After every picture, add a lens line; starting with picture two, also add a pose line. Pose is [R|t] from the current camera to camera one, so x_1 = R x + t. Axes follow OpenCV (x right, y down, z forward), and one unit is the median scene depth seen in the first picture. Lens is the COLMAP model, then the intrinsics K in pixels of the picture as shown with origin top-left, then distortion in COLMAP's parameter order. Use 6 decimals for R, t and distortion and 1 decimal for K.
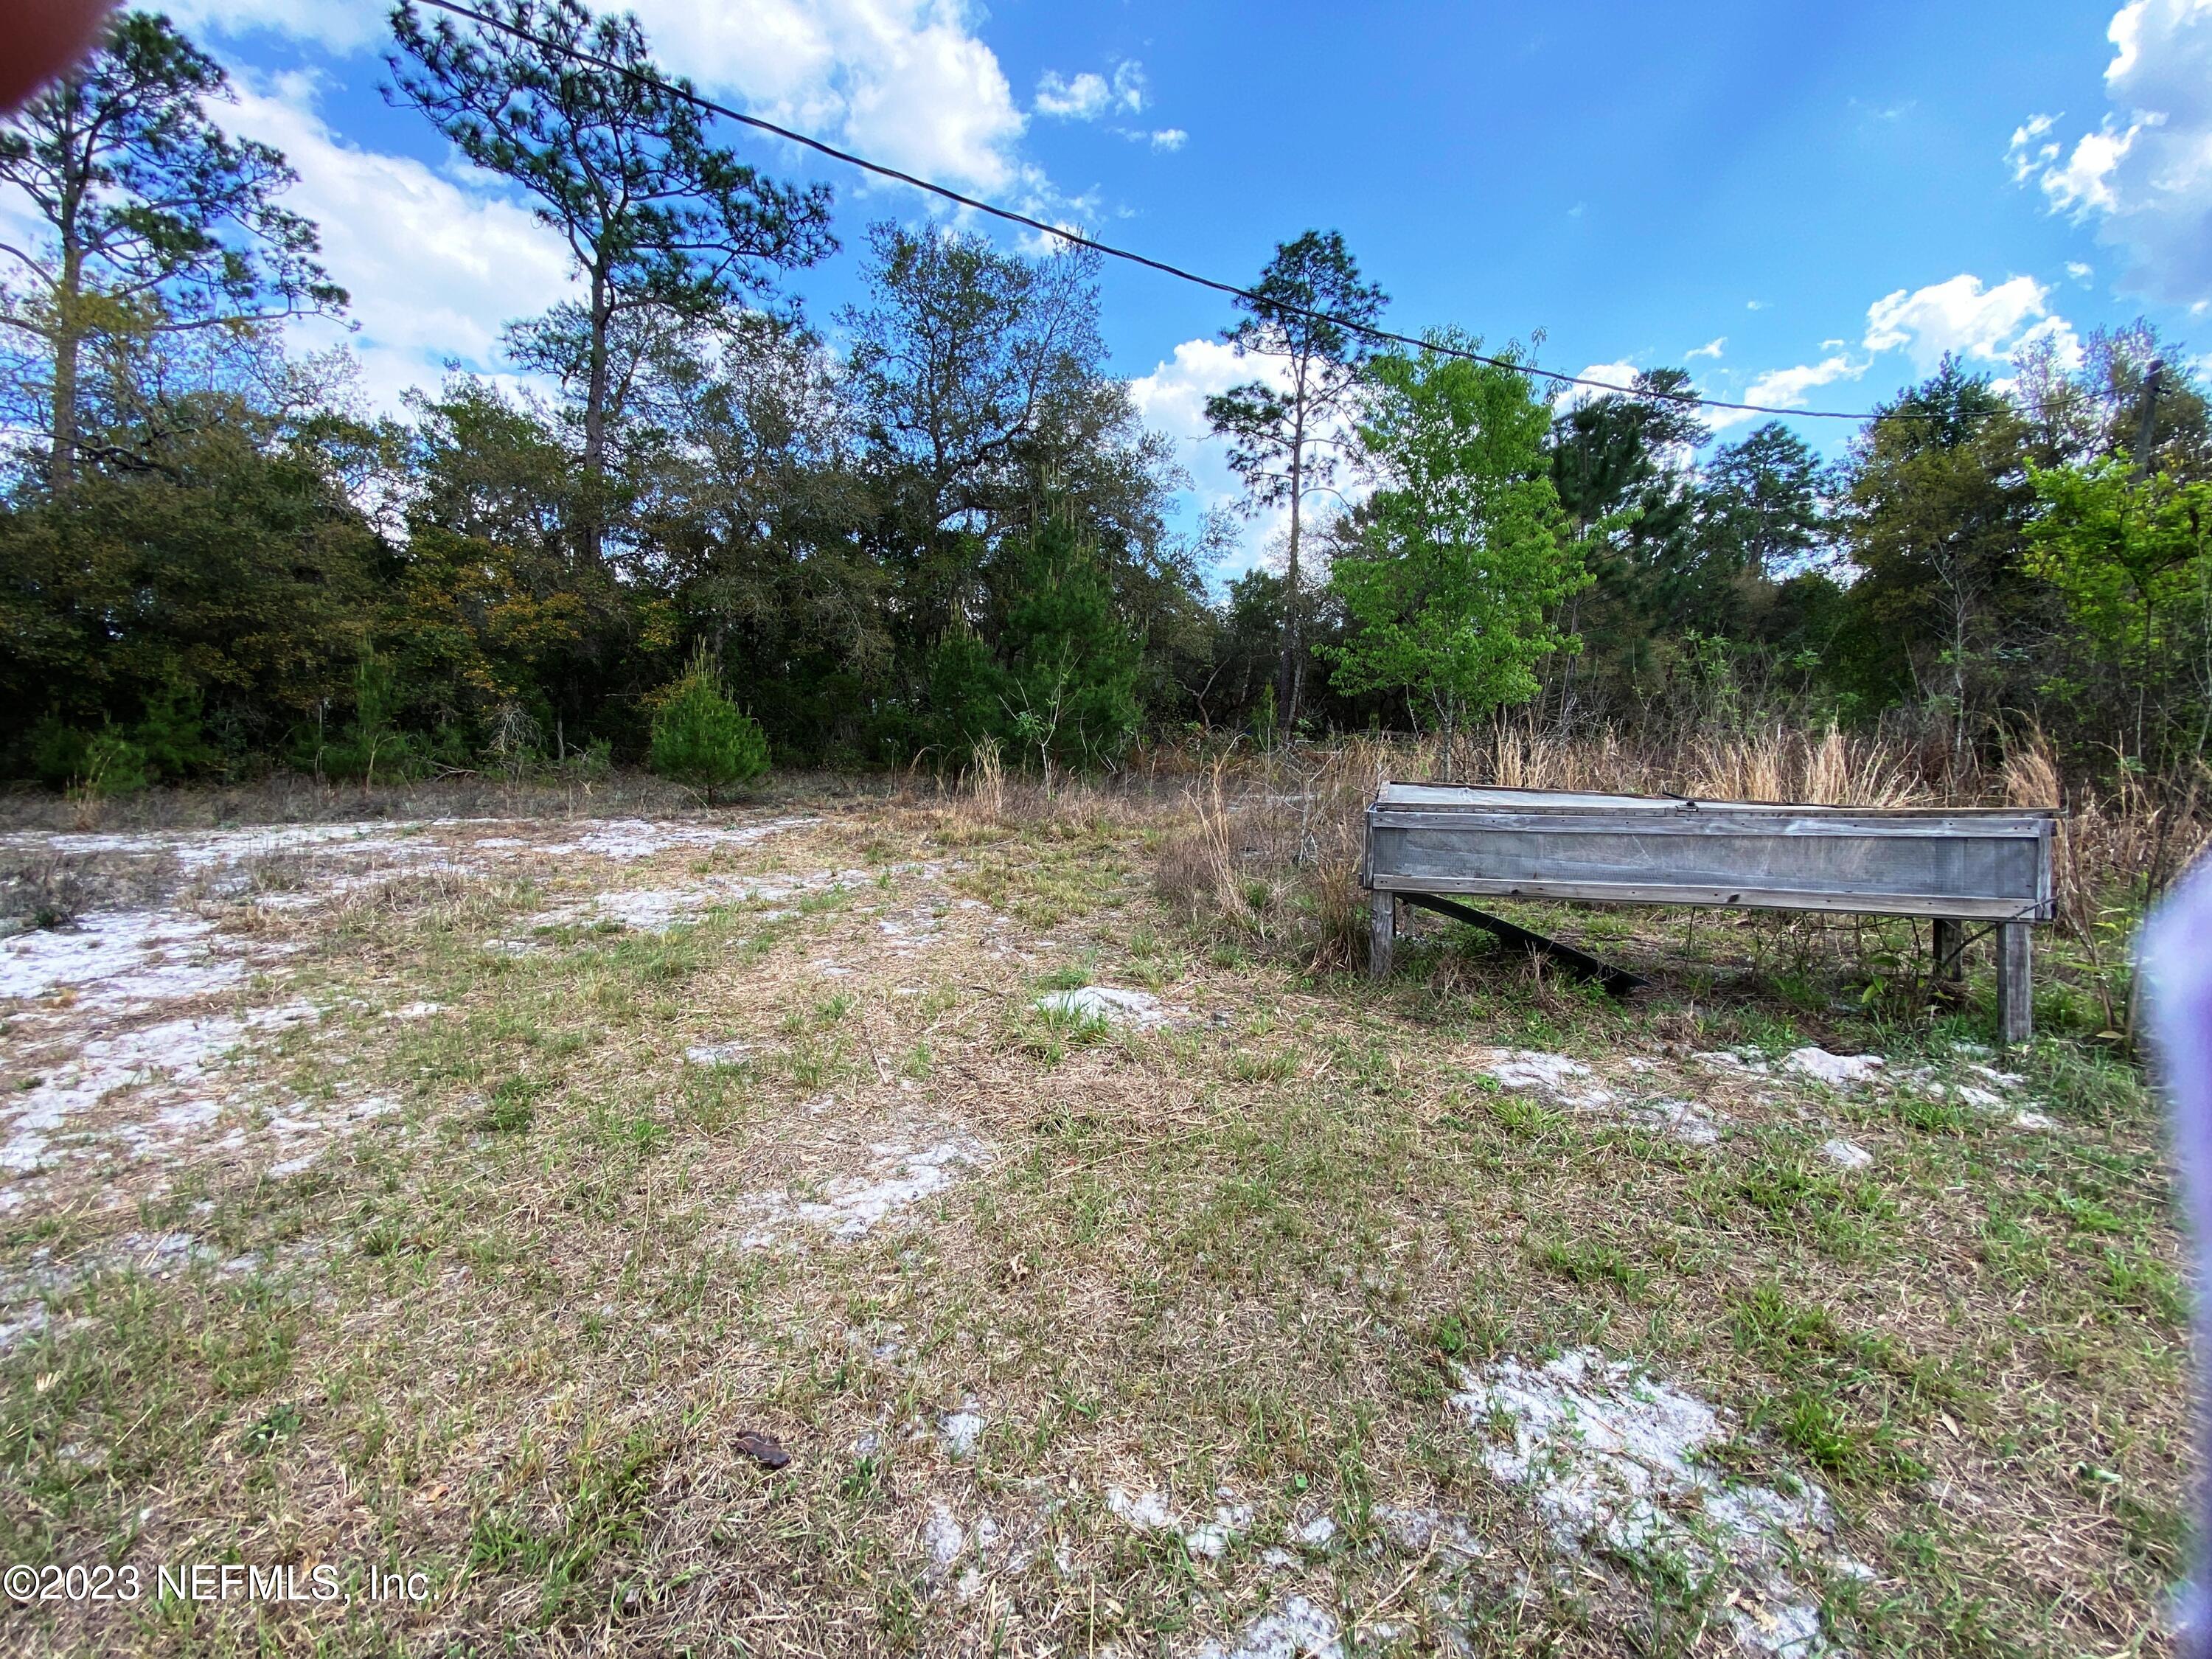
lens RADIAL K [[903.9, 0, 1099.9], [0, 903.9, 824.1], [0, 0, 1]] dist [-0.003770, -0.009233]
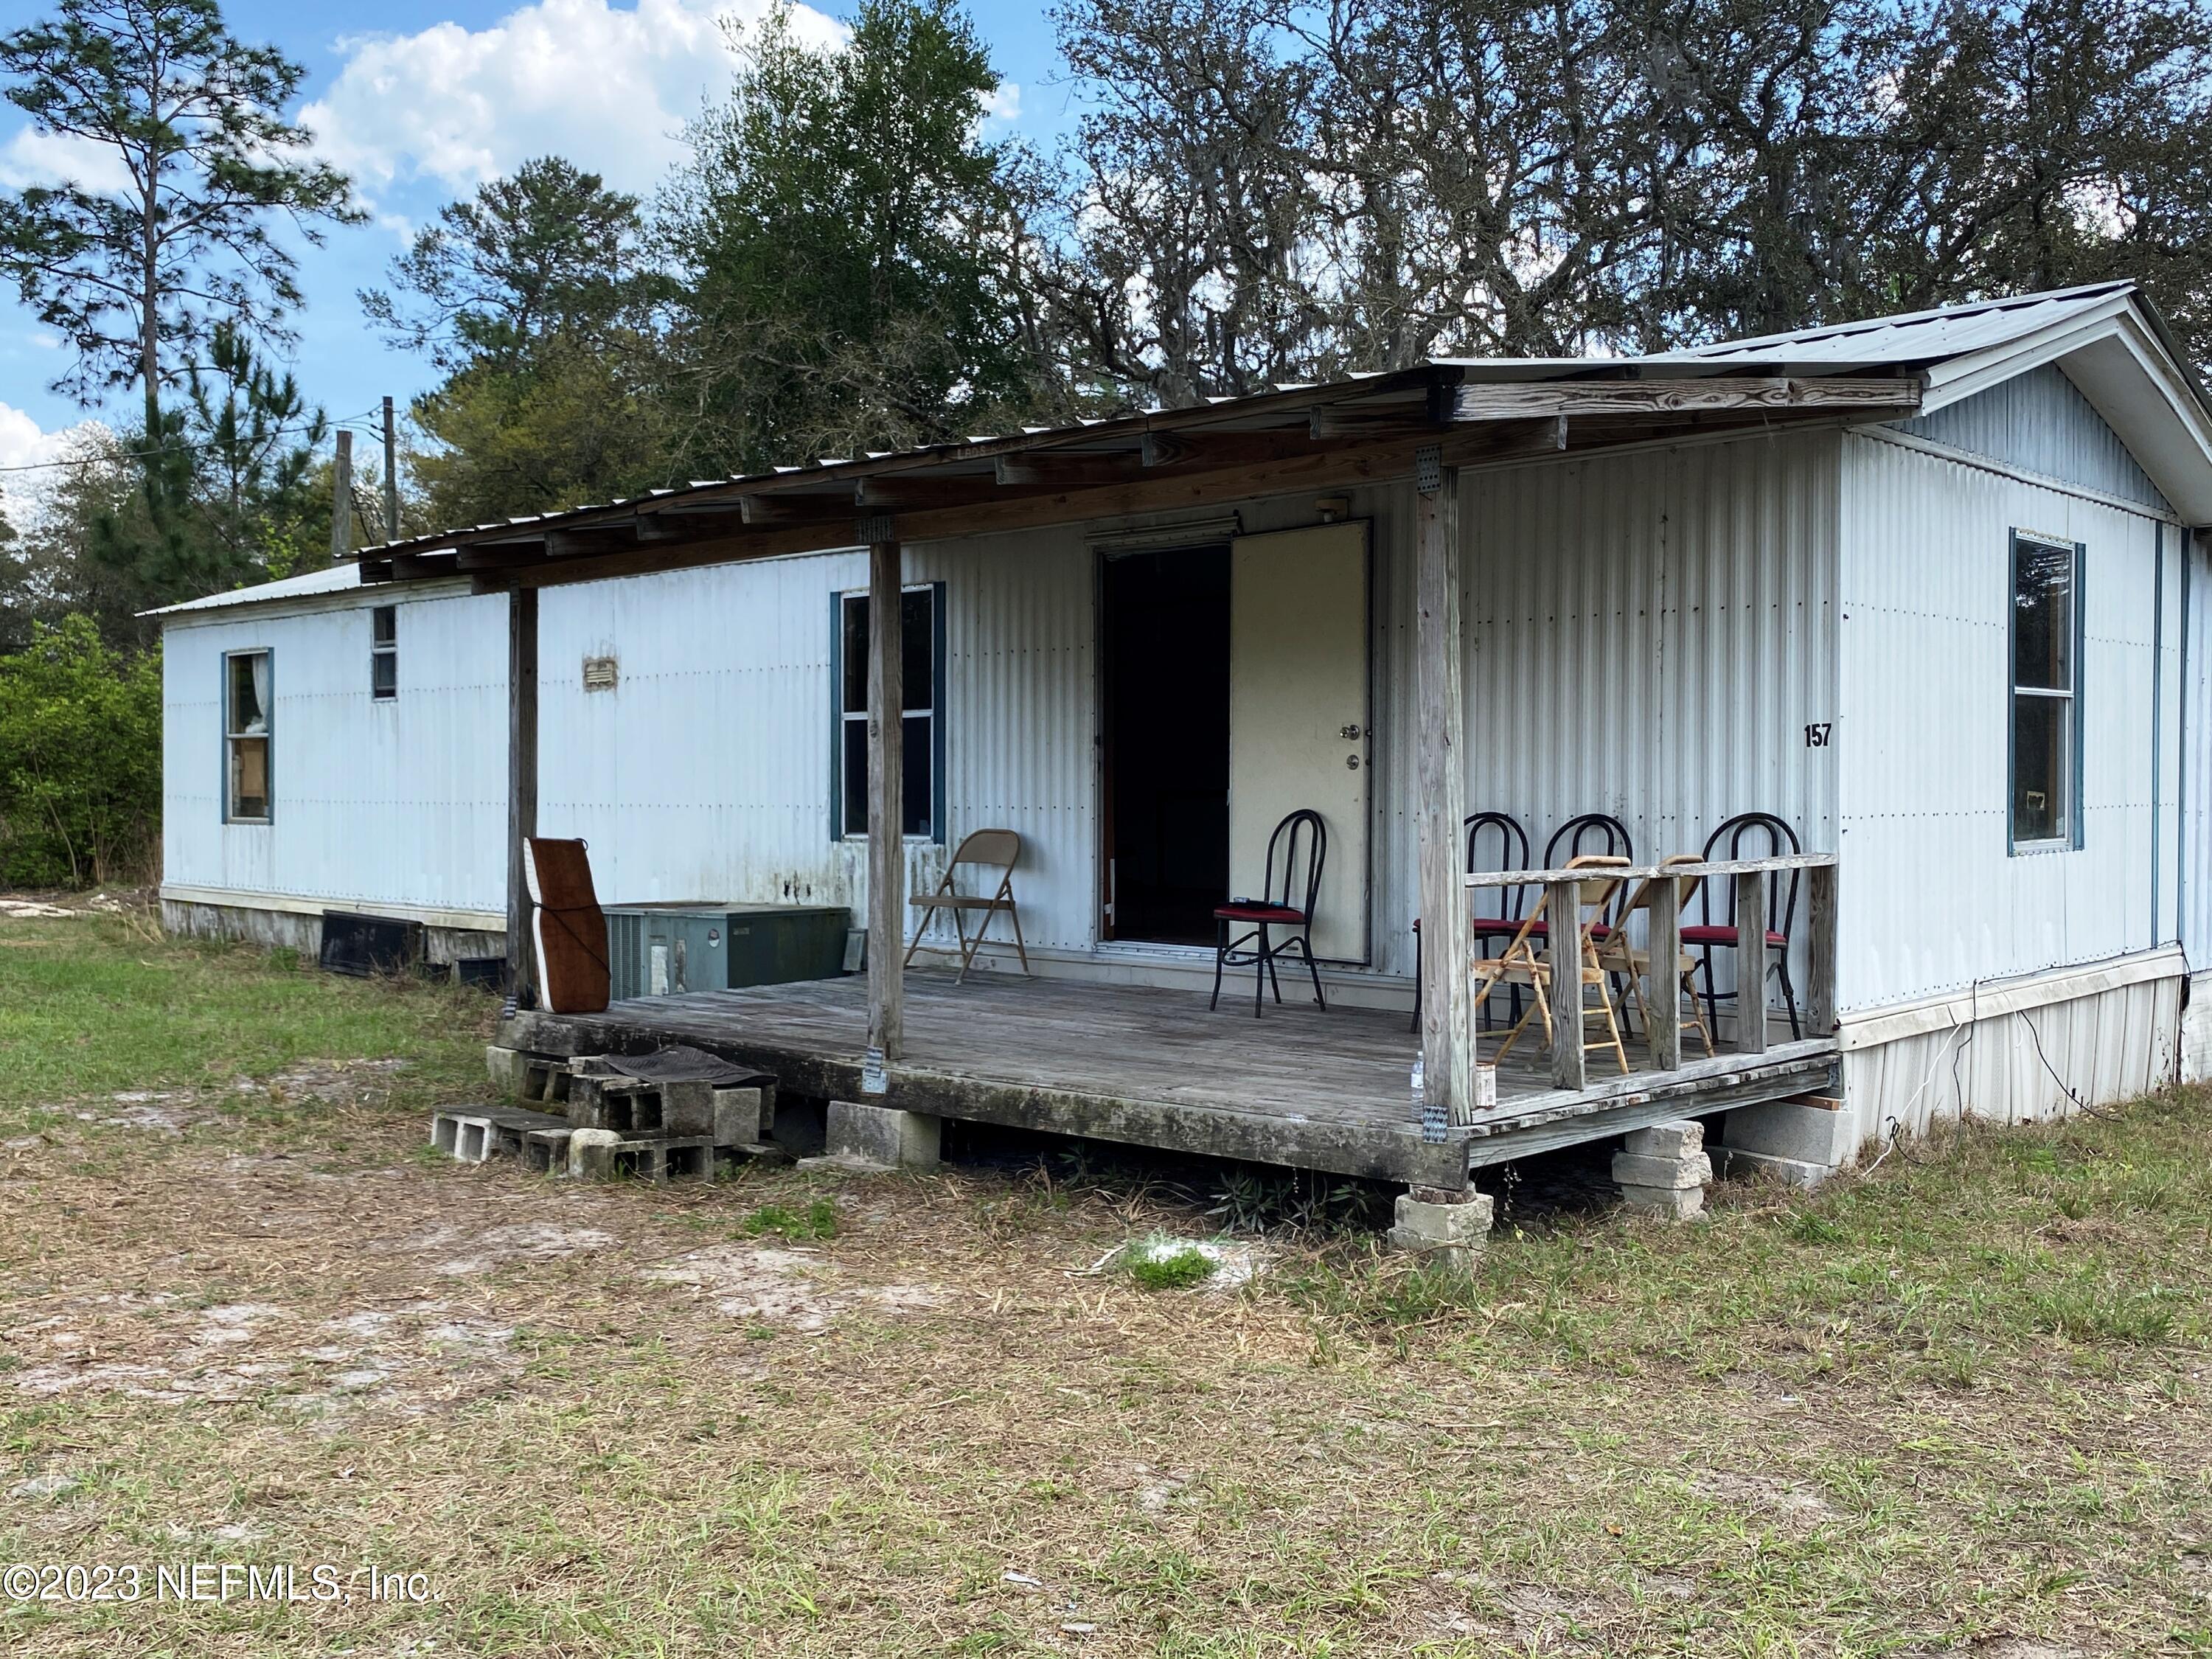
lens RADIAL K [[2032.2, 0, 1113.8], [0, 2032.2, 829.6], [0, 0, 1]] dist [0.016890, 0.000000]
pose [[0.947637, -0.014651, 0.319013, 6.184569], [0.039538, 0.996644, -0.071677, 0.745206], [-0.316892, 0.080537, 0.945036, -6.856303]]
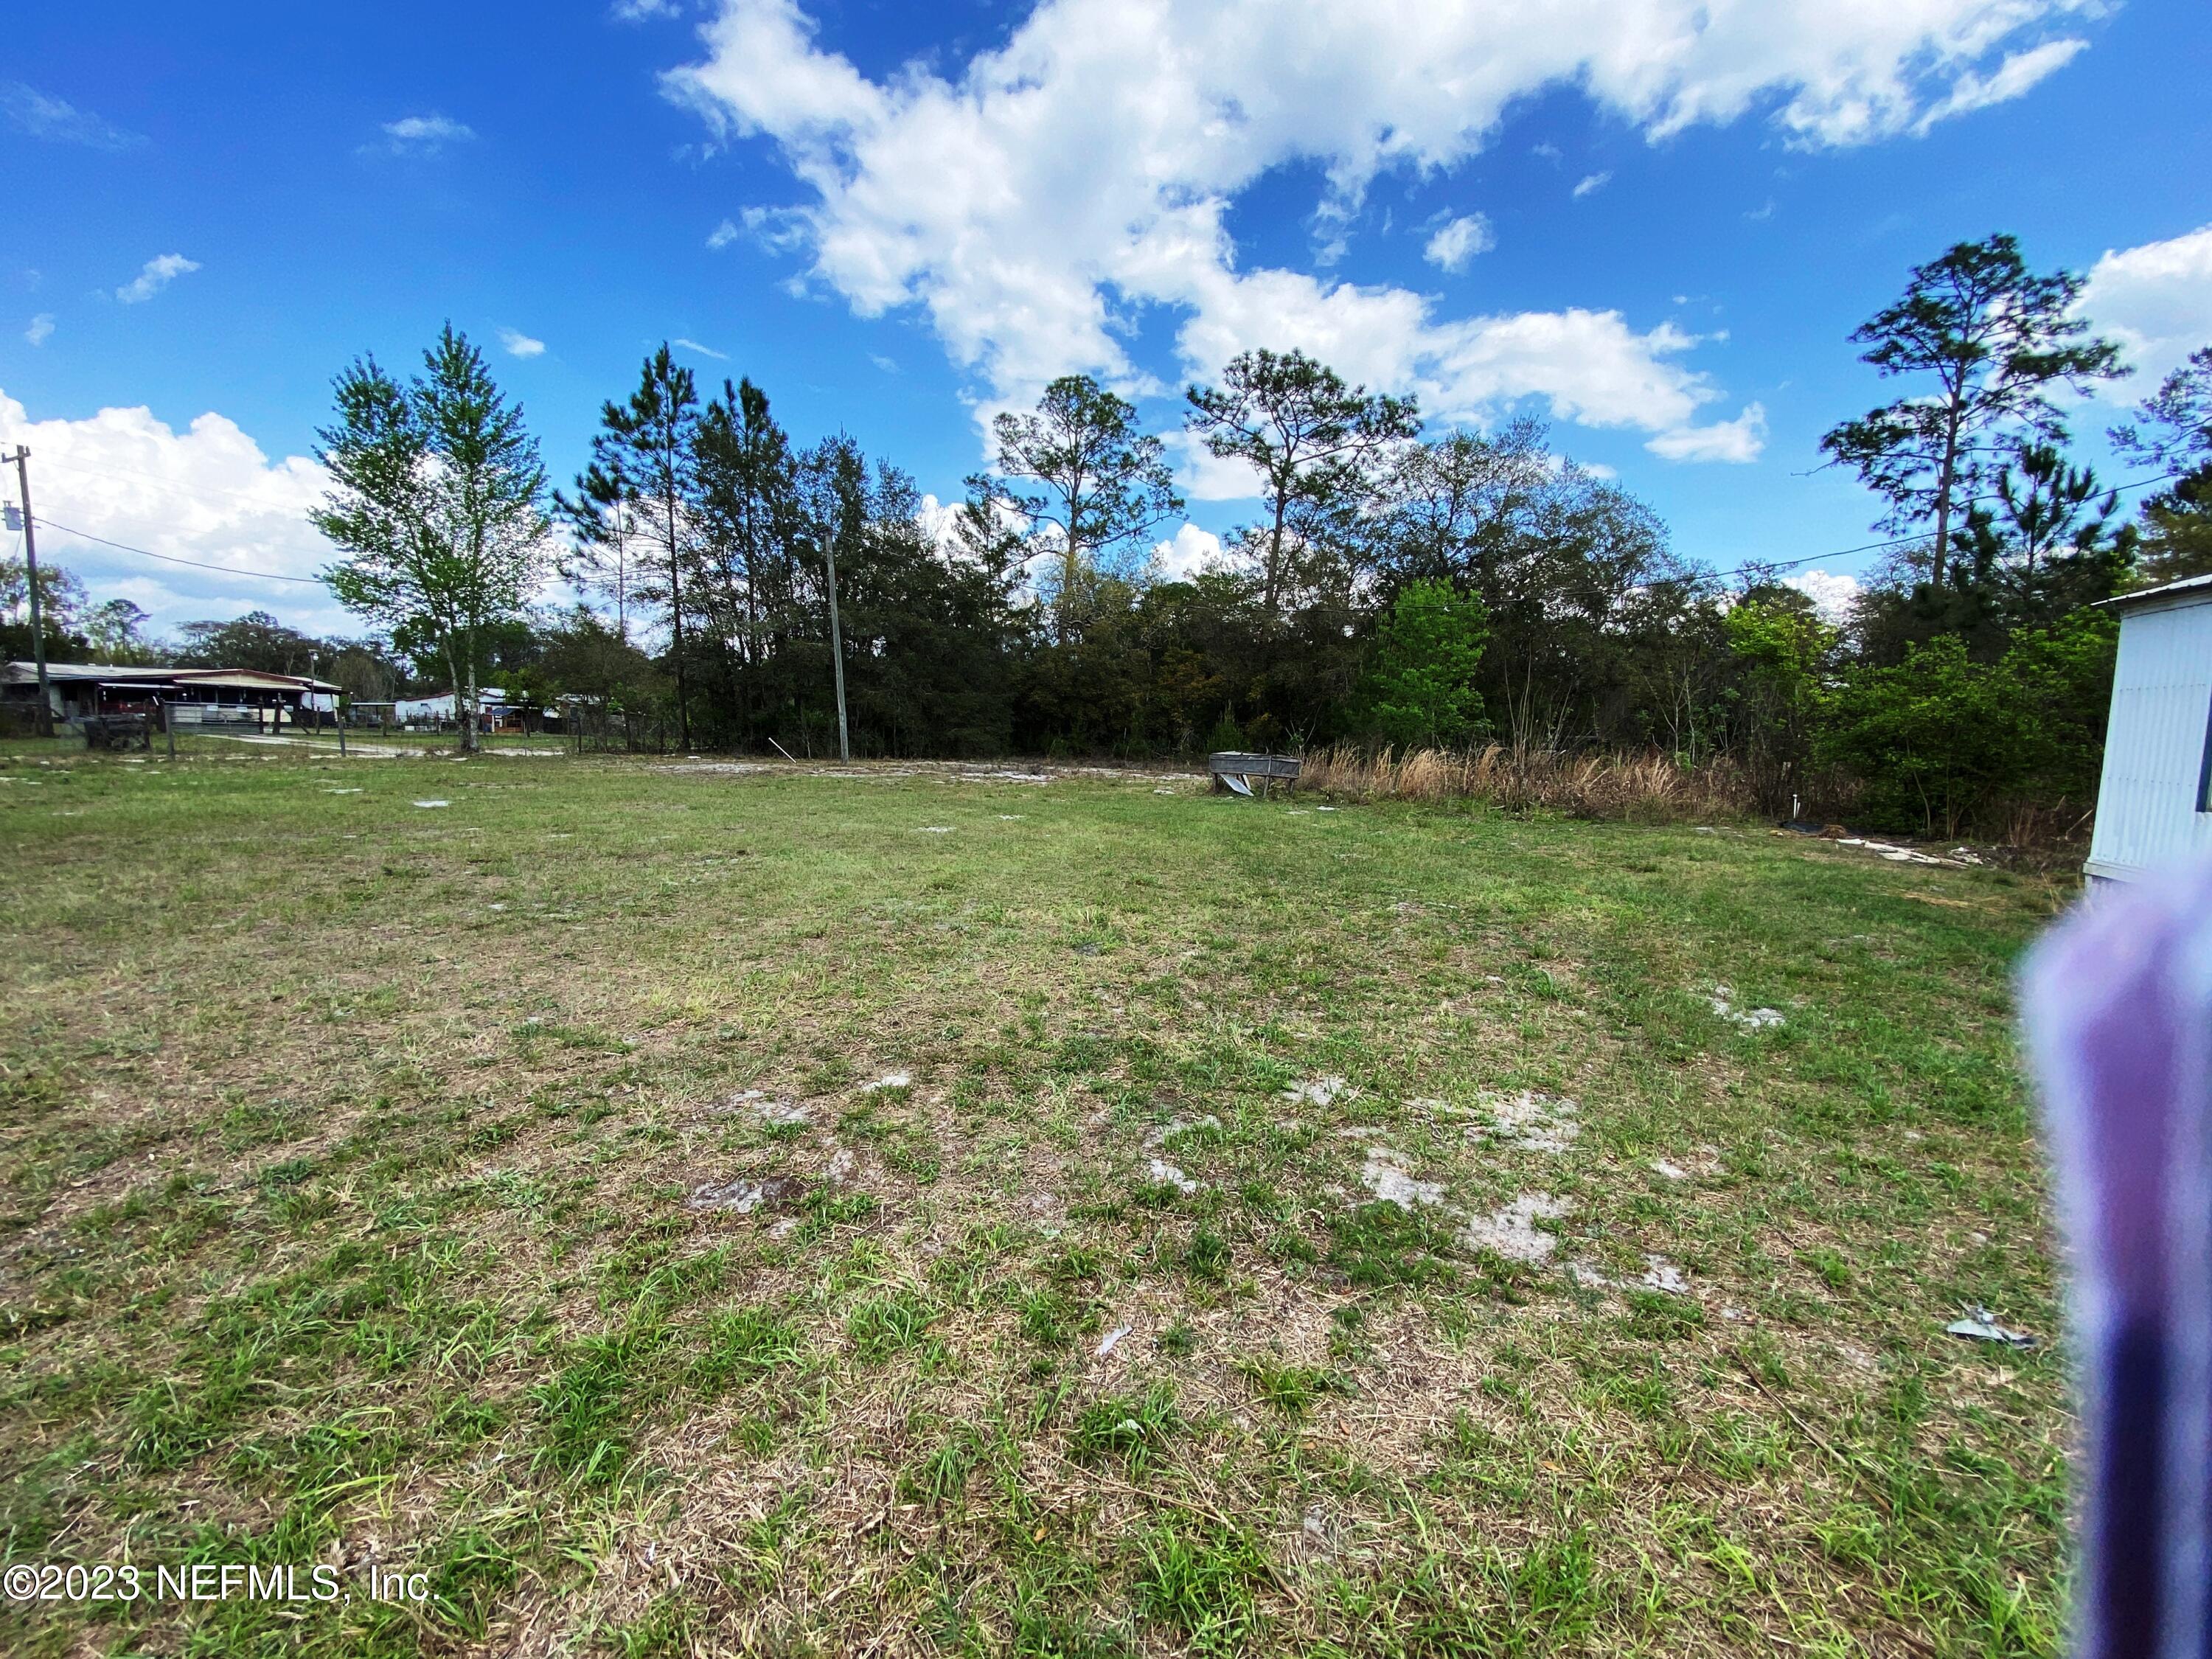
lens RADIAL K [[903.9, 0, 1108.7], [0, 903.9, 822.4], [0, 0, 1]] dist [-0.003770, -0.009233]
pose [[0.683012, 0.085603, -0.725374, 5.258267], [-0.102315, 0.994530, 0.021027, 0.474077], [0.723206, 0.059855, 0.688034, -4.074600]]
